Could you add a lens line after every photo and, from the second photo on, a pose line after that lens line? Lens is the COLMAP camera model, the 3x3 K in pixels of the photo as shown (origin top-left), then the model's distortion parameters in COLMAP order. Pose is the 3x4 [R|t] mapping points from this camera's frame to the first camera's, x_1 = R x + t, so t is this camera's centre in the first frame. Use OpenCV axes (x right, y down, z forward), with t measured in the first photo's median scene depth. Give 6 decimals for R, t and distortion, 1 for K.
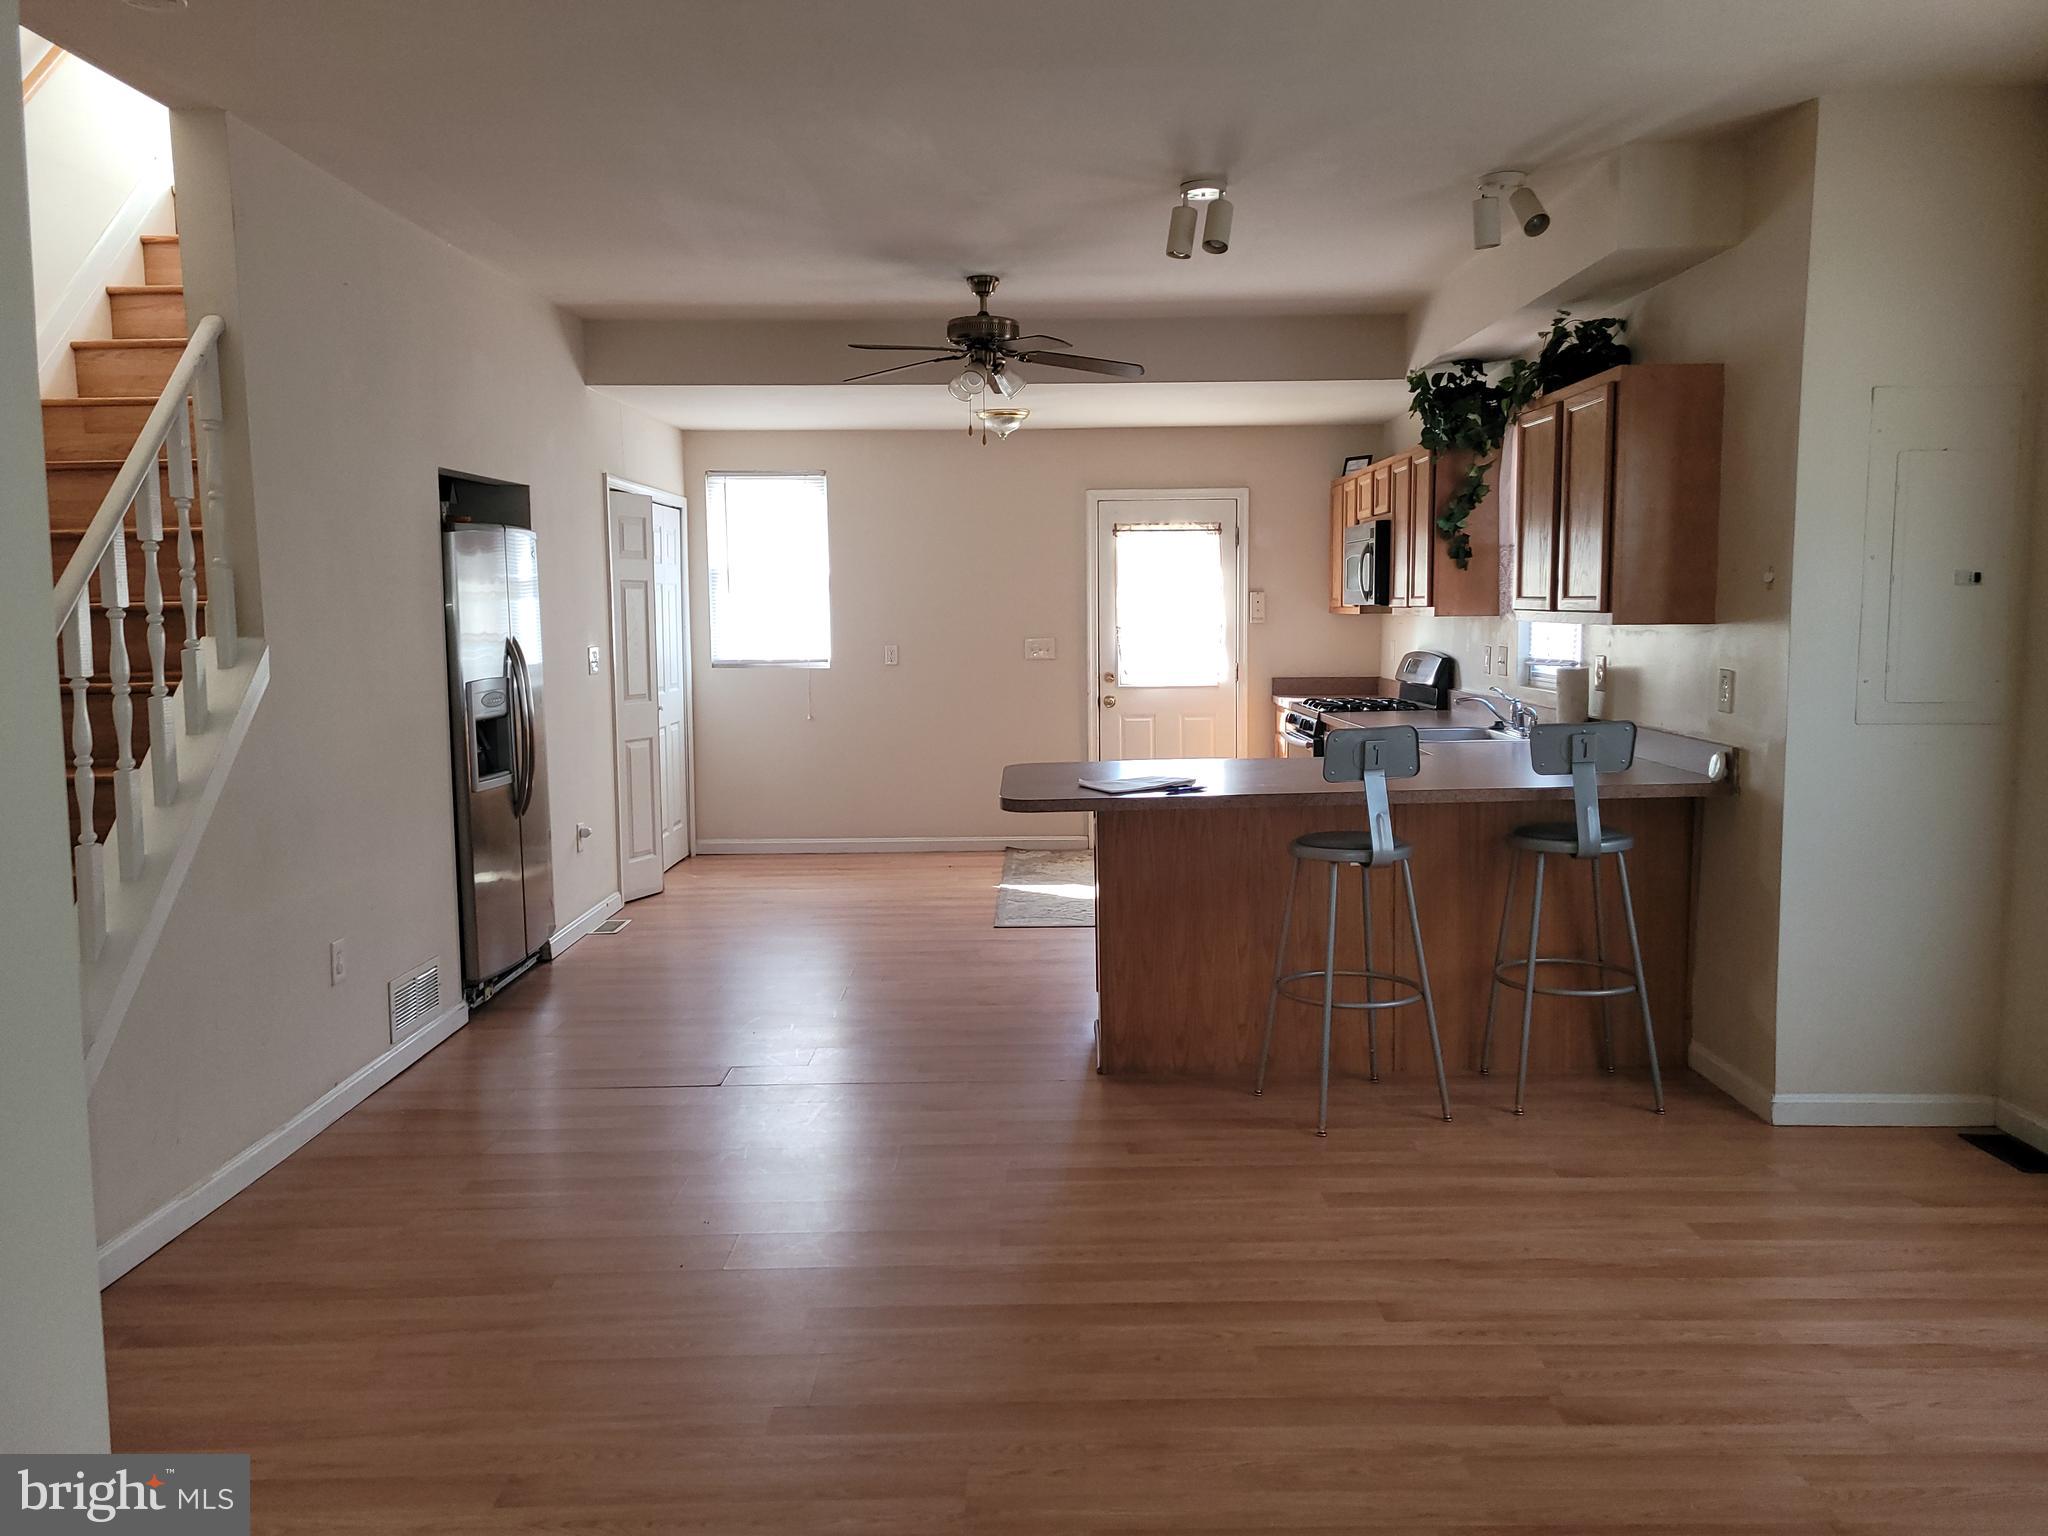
lens RADIAL K [[1540.5, 0, 1040.2], [0, 1540.5, 755.5], [0, 0, 1]] dist [0.052109, -0.017839]
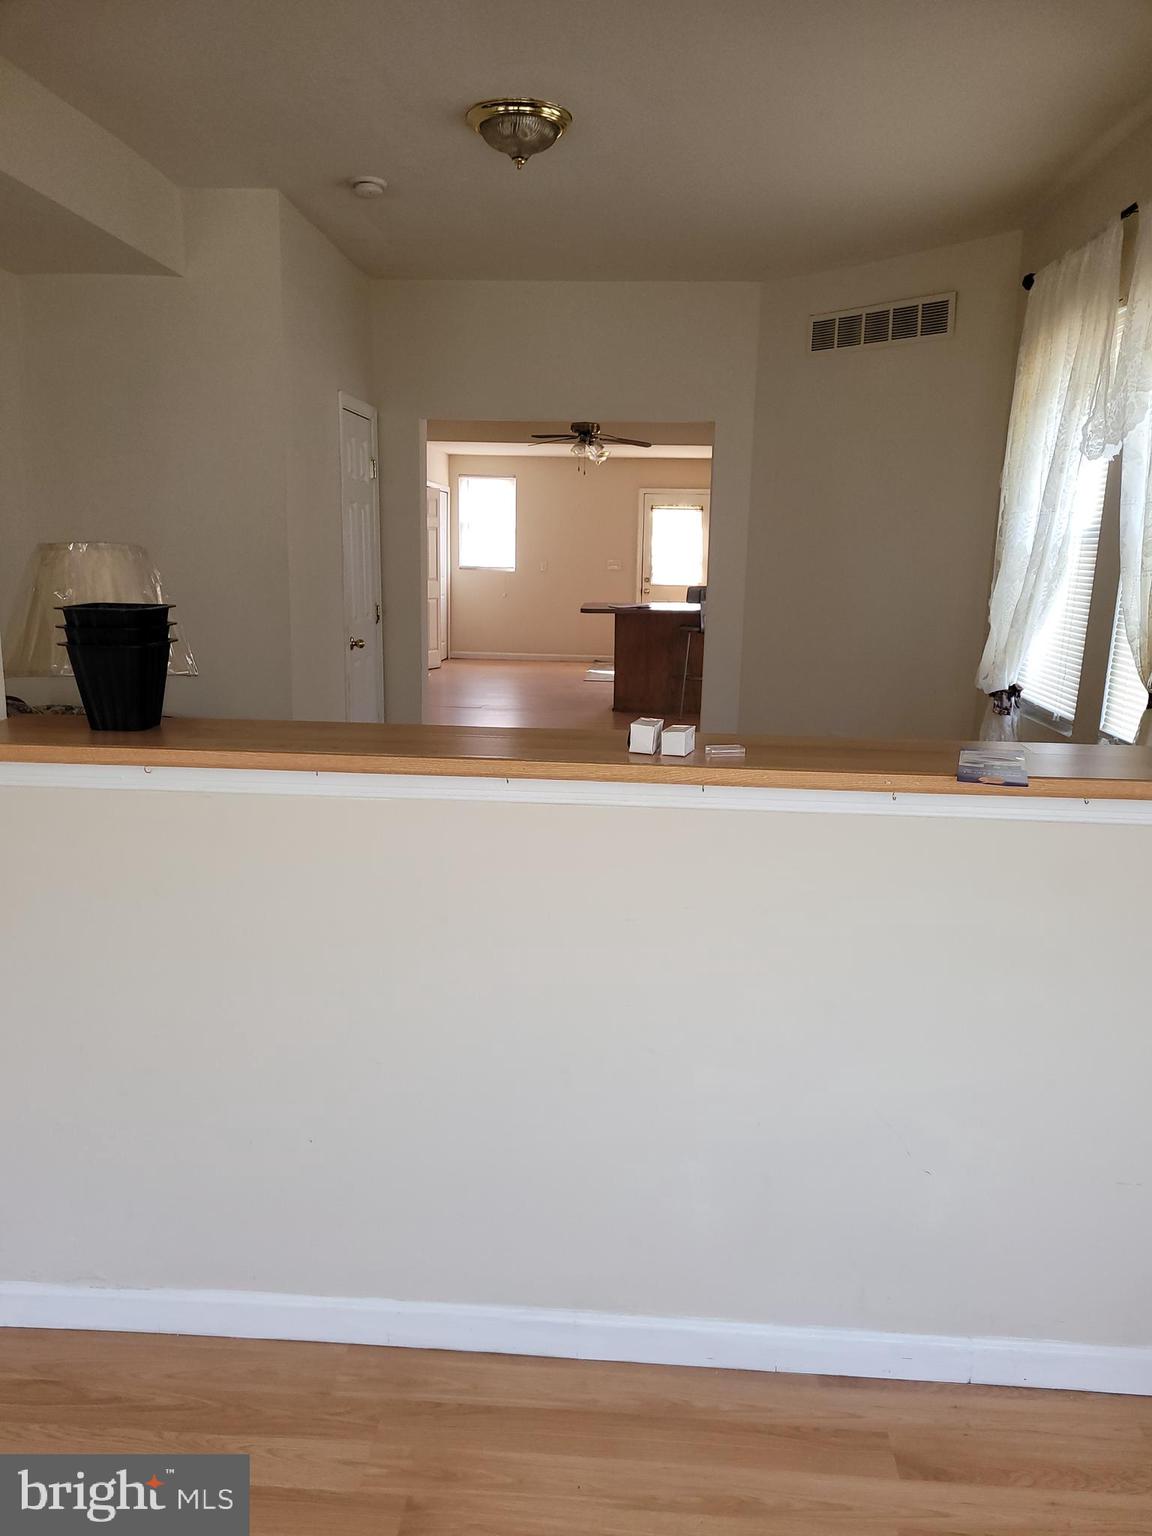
lens RADIAL K [[1155.4, 0, 577.0], [0, 1155.4, 781.6], [0, 0, 1]] dist [0.052109, -0.017839]
pose [[0.997202, 0.041379, -0.062252, 0.080520], [-0.035153, 0.994567, 0.097985, 0.097049], [0.065968, -0.095522, 0.993239, -0.810271]]
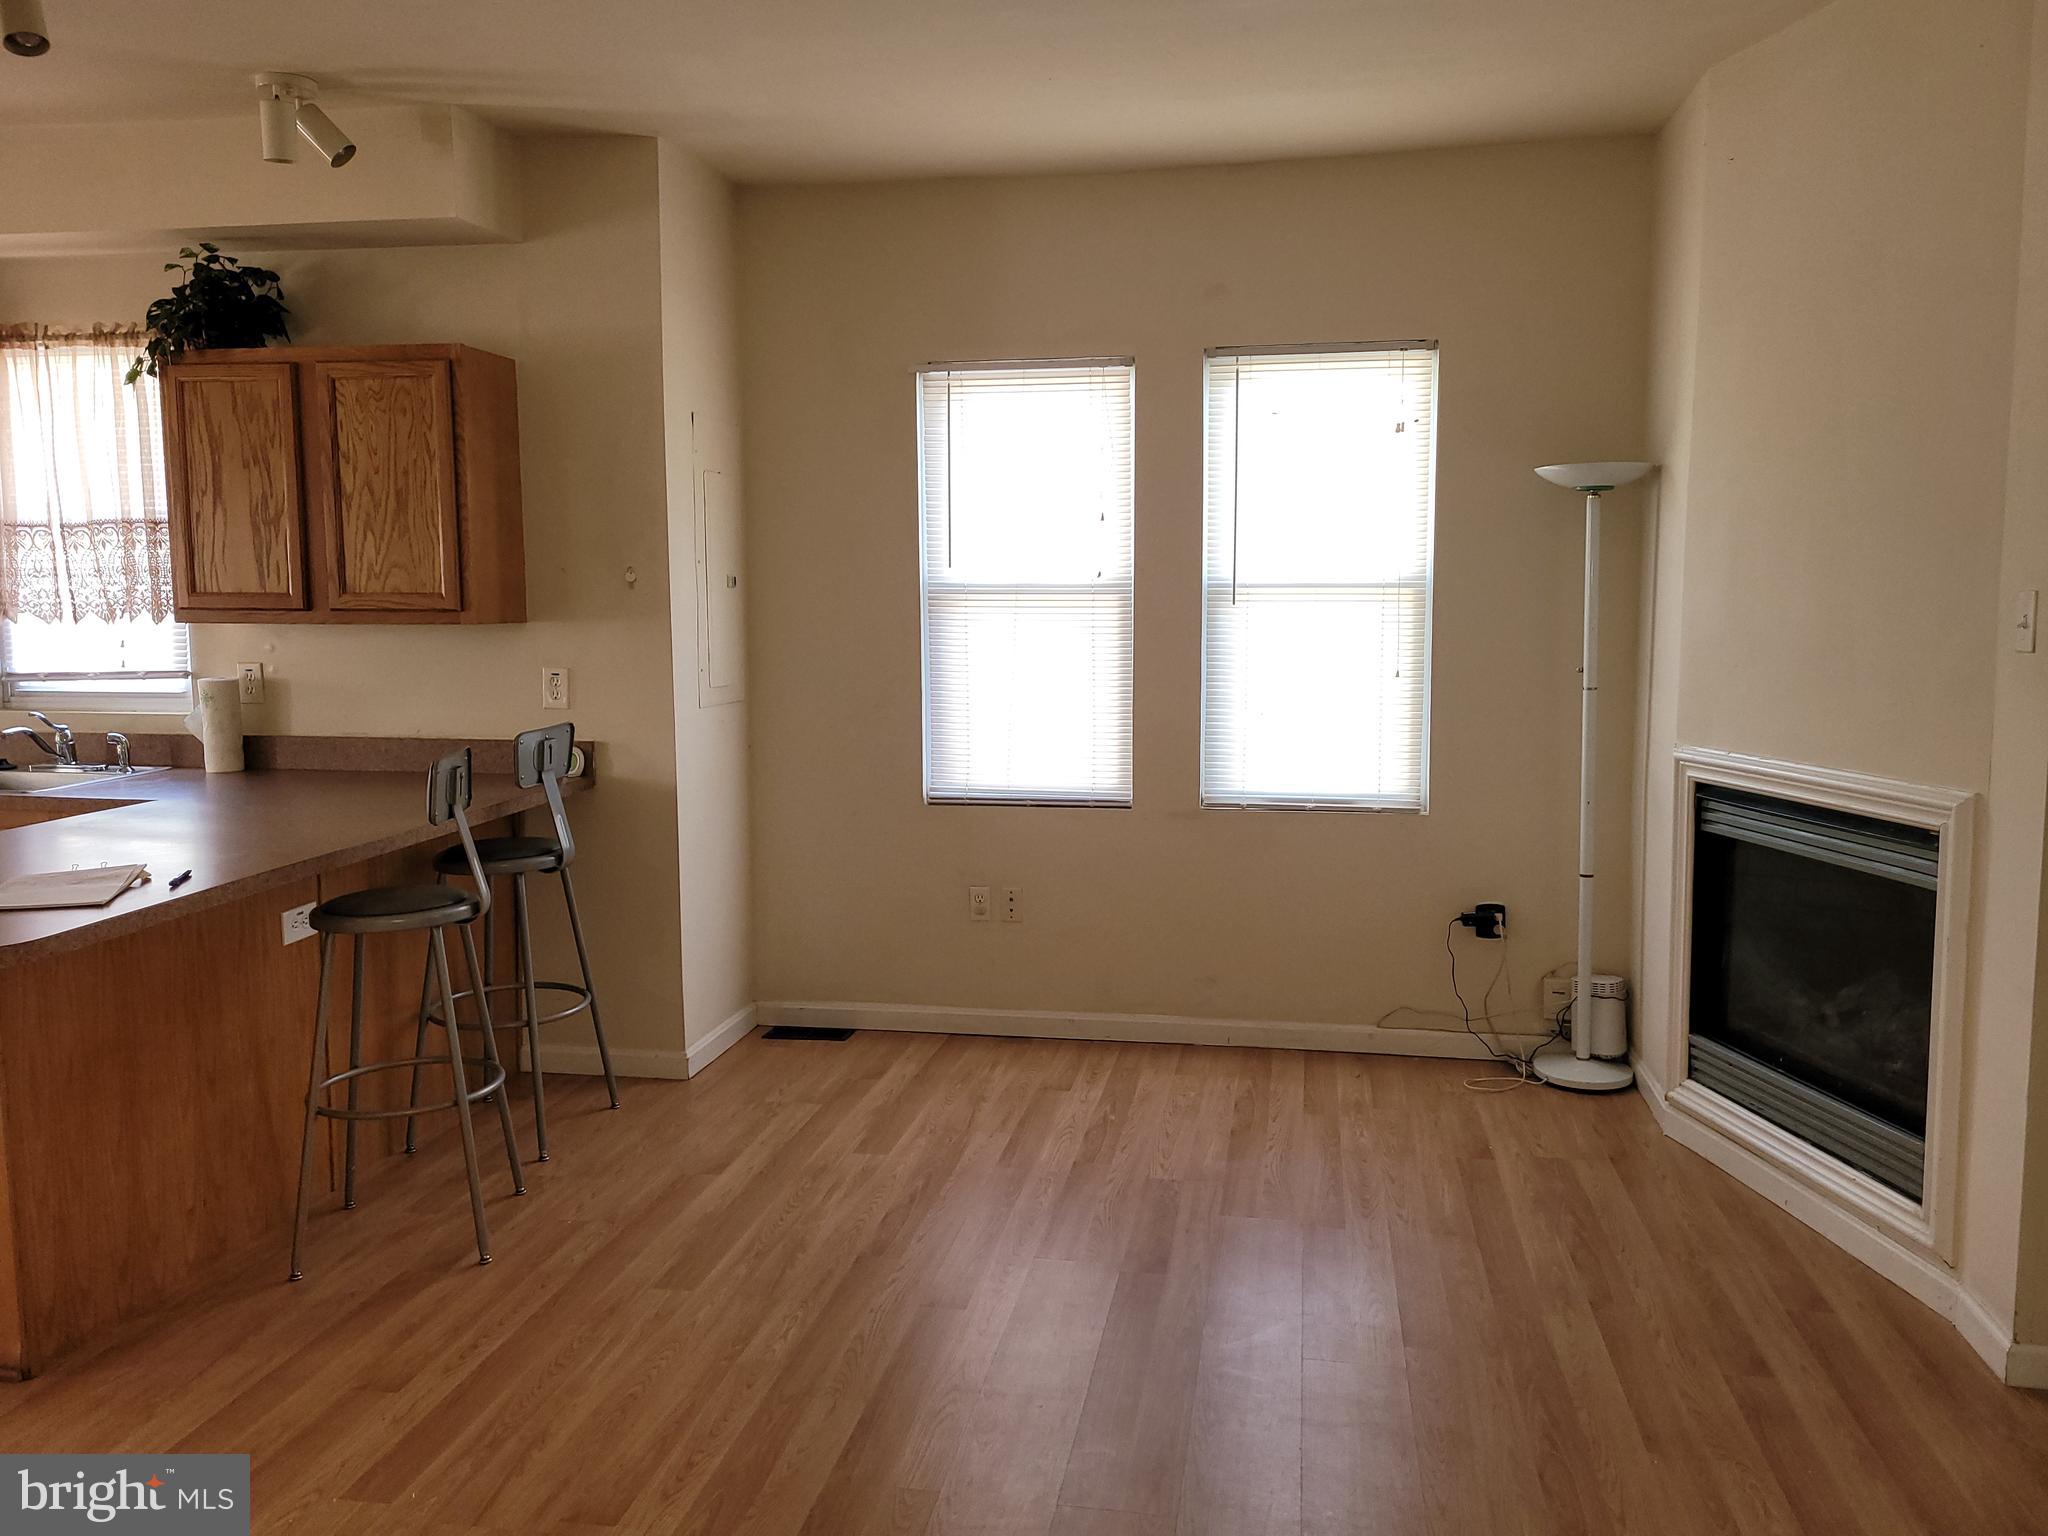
lens RADIAL K [[1540.5, 0, 1040.1], [0, 1540.5, 771.5], [0, 0, 1]] dist [0.052109, -0.017839]
pose [[0.181245, -0.112250, 0.977011, -0.346288], [0.100482, 0.990379, 0.095145, -0.036759], [-0.978291, 0.080928, 0.190781, 0.352454]]
